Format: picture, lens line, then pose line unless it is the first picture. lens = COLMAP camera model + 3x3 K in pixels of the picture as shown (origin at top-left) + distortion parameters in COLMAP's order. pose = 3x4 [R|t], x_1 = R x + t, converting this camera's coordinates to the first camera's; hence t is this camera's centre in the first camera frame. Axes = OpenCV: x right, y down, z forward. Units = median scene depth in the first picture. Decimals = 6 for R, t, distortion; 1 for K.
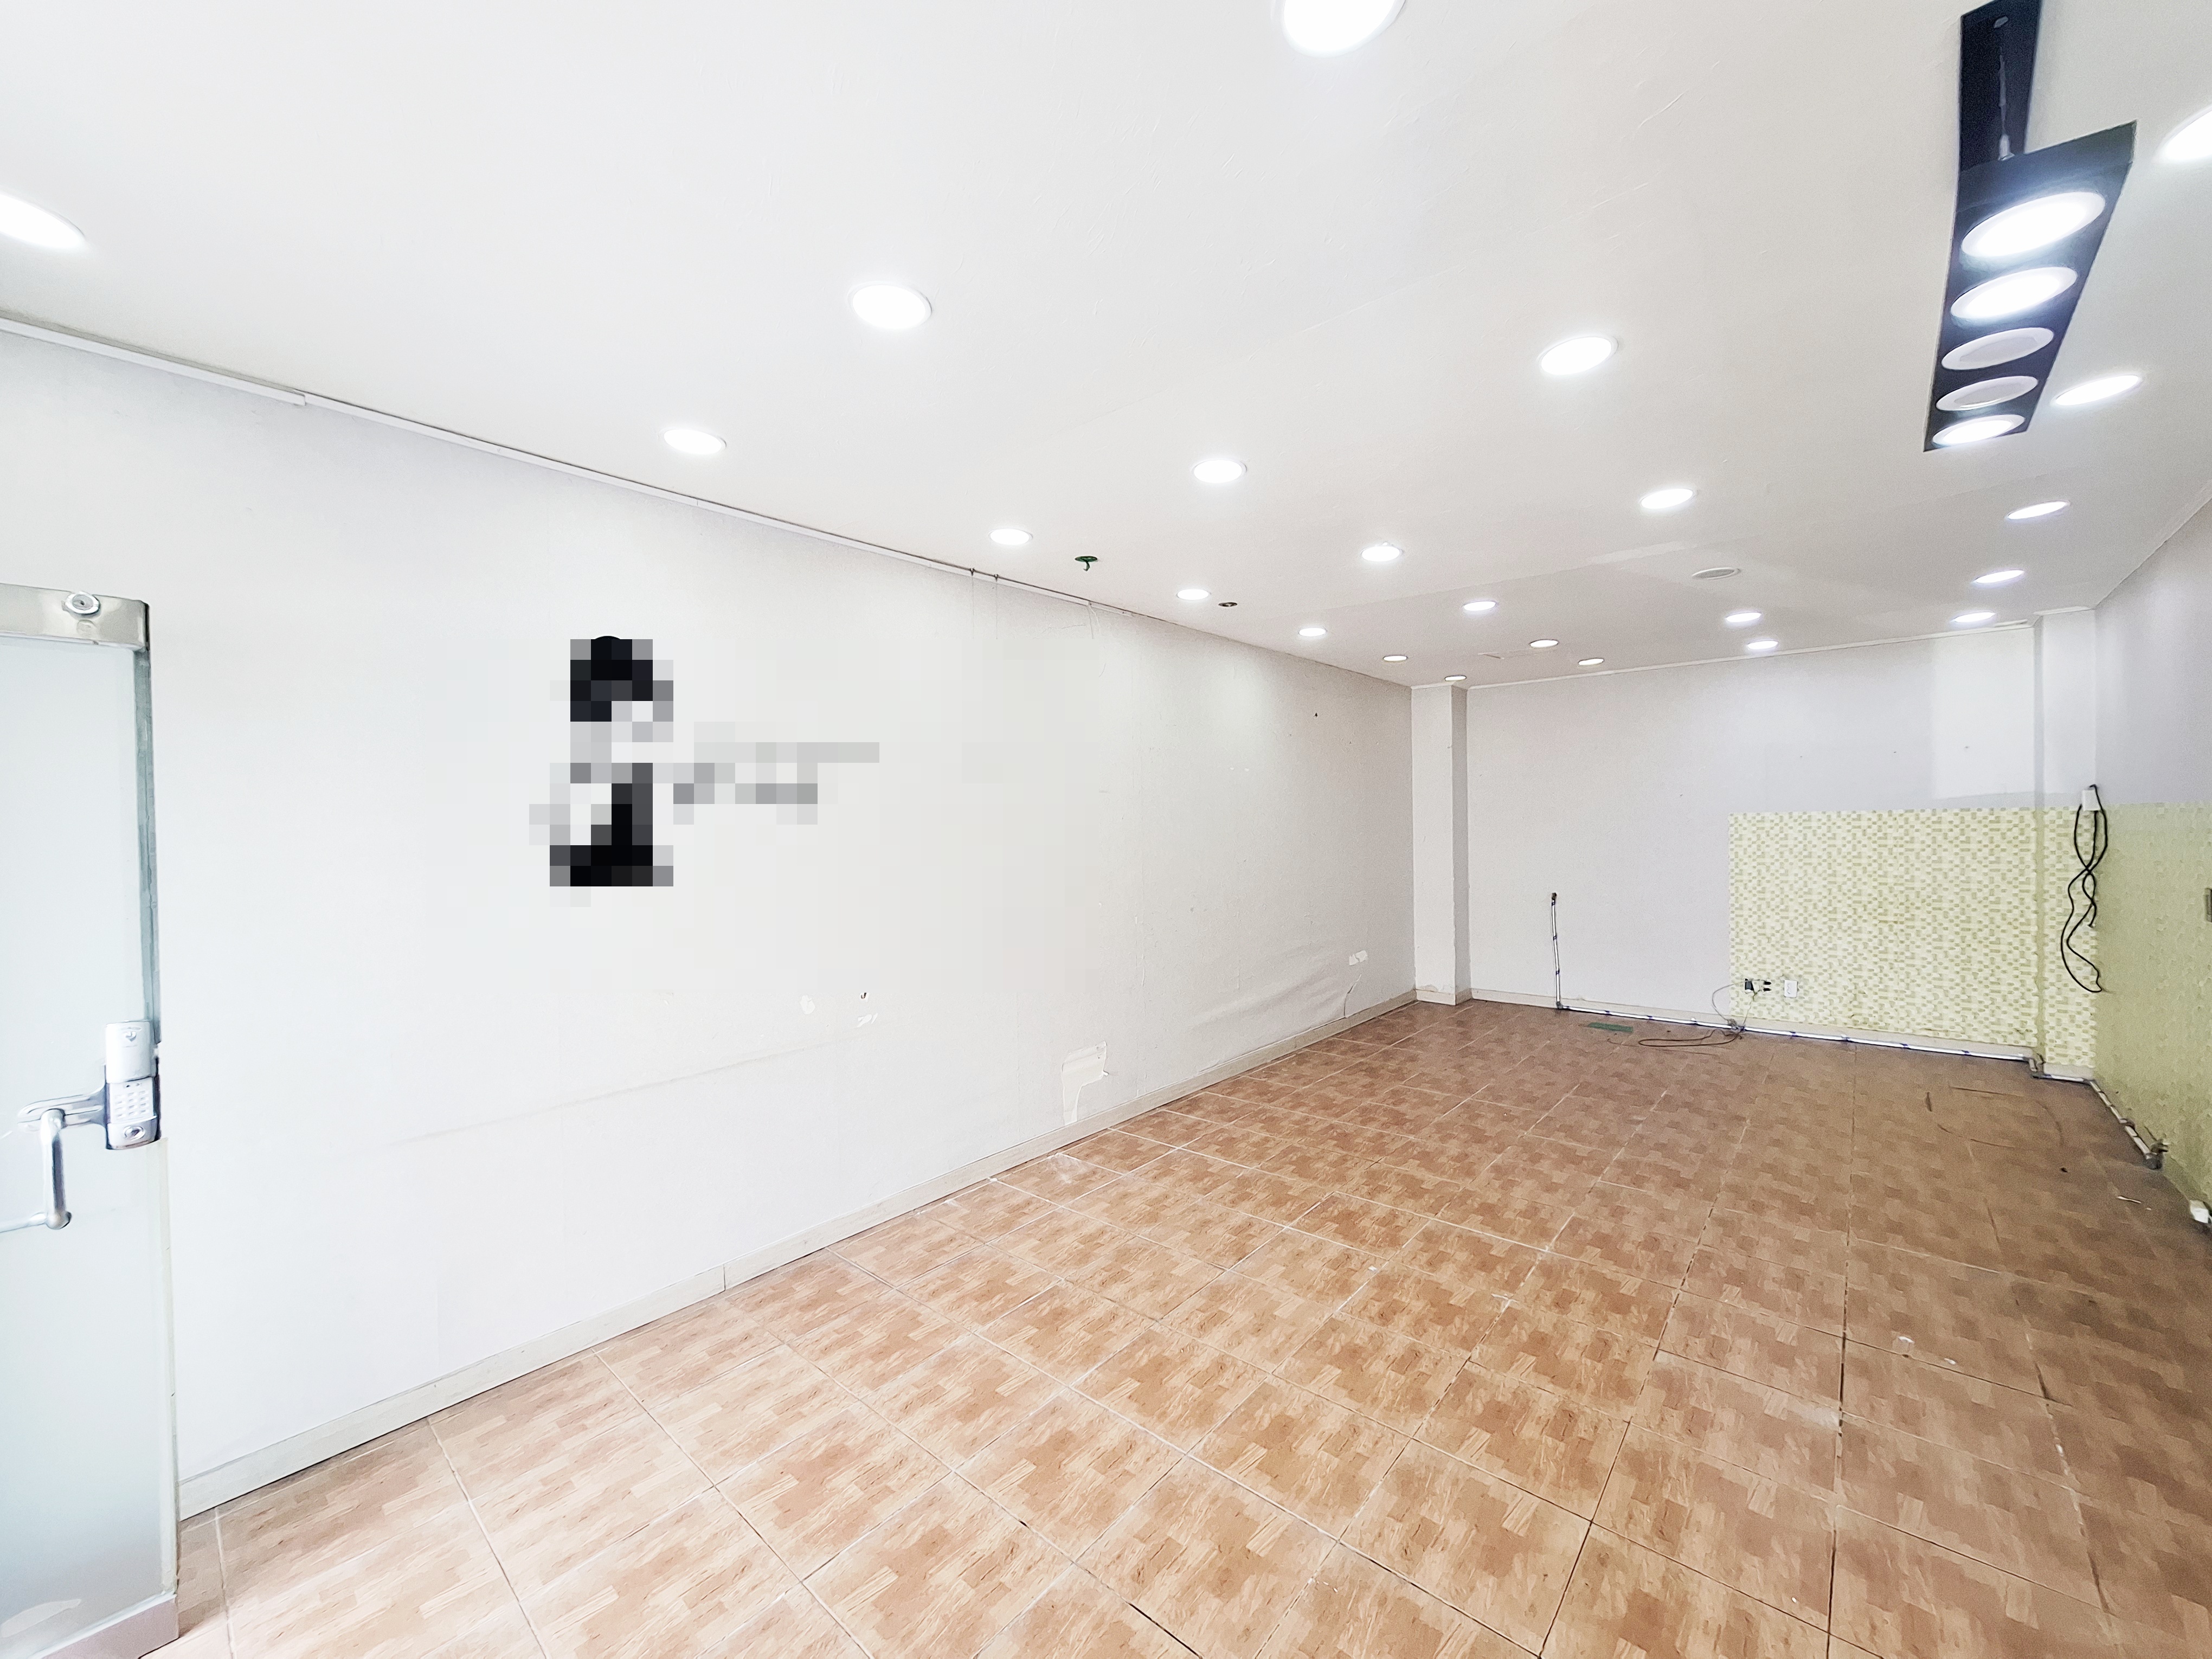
lens RADIAL K [[876.4, 0, 1103.0], [0, 876.4, 851.6], [0, 0, 1]] dist [0.003591, 0.000892]
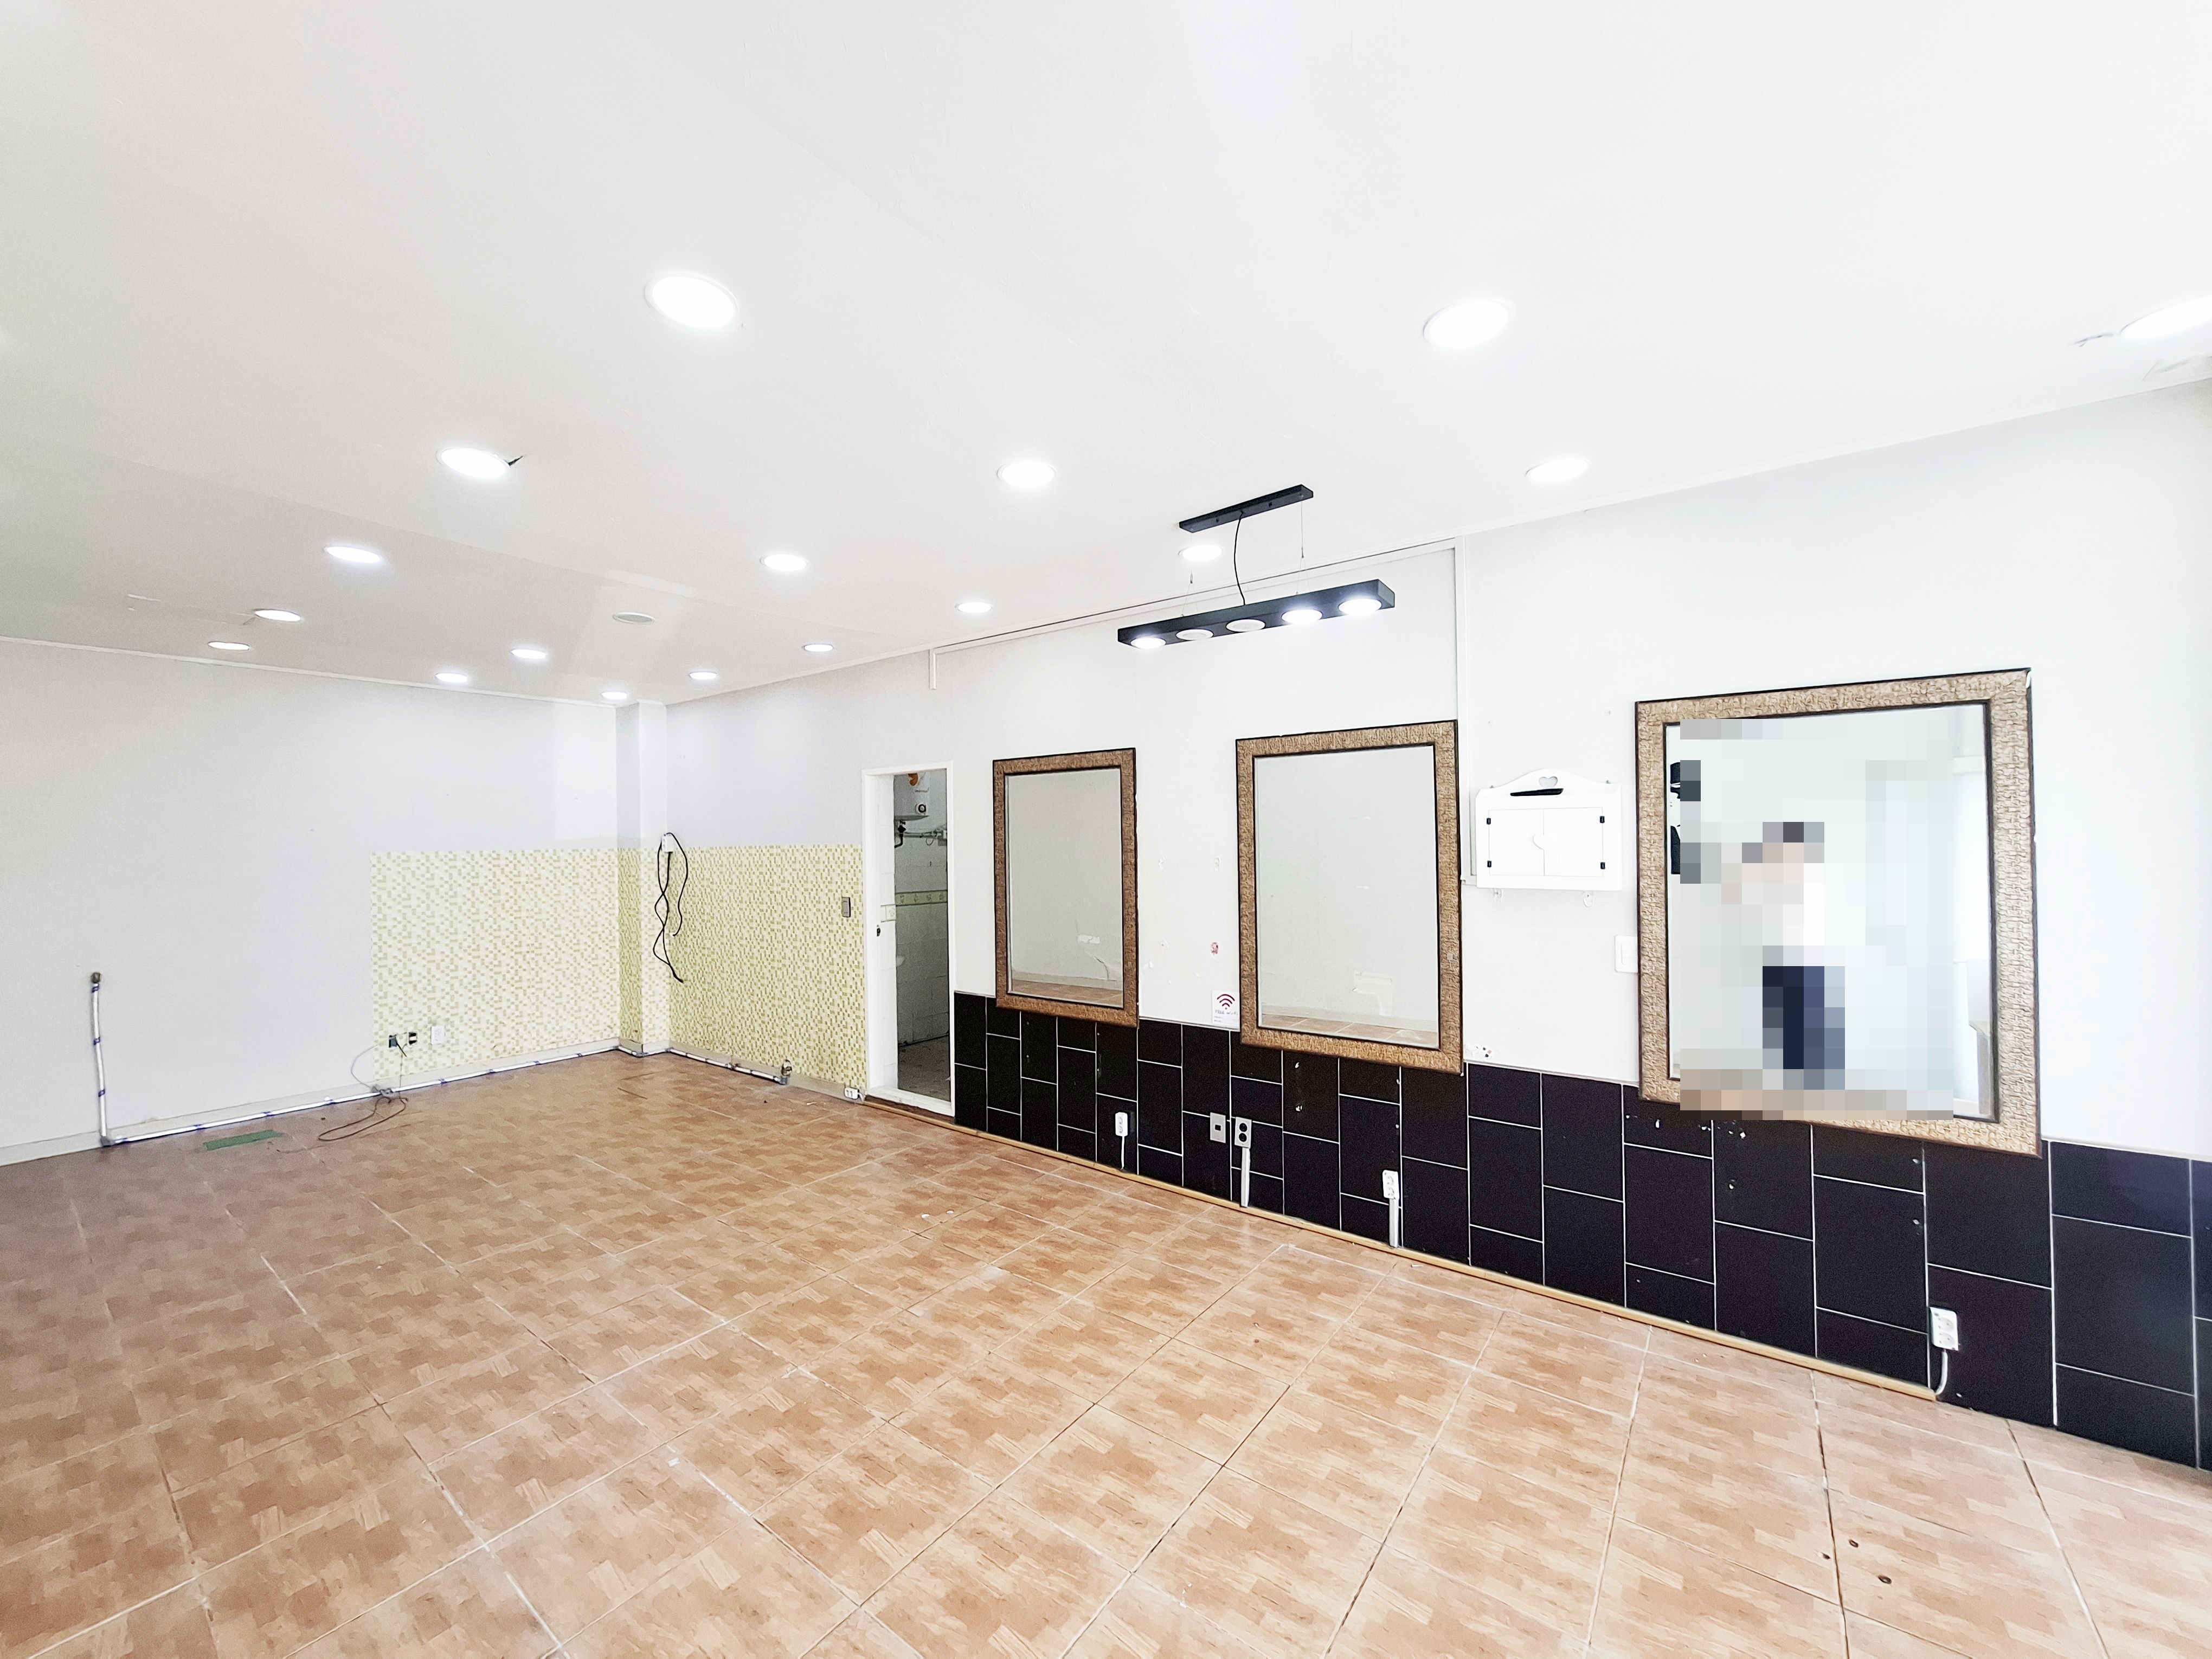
lens RADIAL K [[876.4, 0, 1098.0], [0, 876.4, 829.3], [0, 0, 1]] dist [0.003591, 0.000892]
pose [[-0.079477, 0.034640, 0.996235, -0.377146], [0.042637, 0.998600, -0.031320, -0.012047], [-0.995924, 0.039987, -0.080843, 0.548941]]
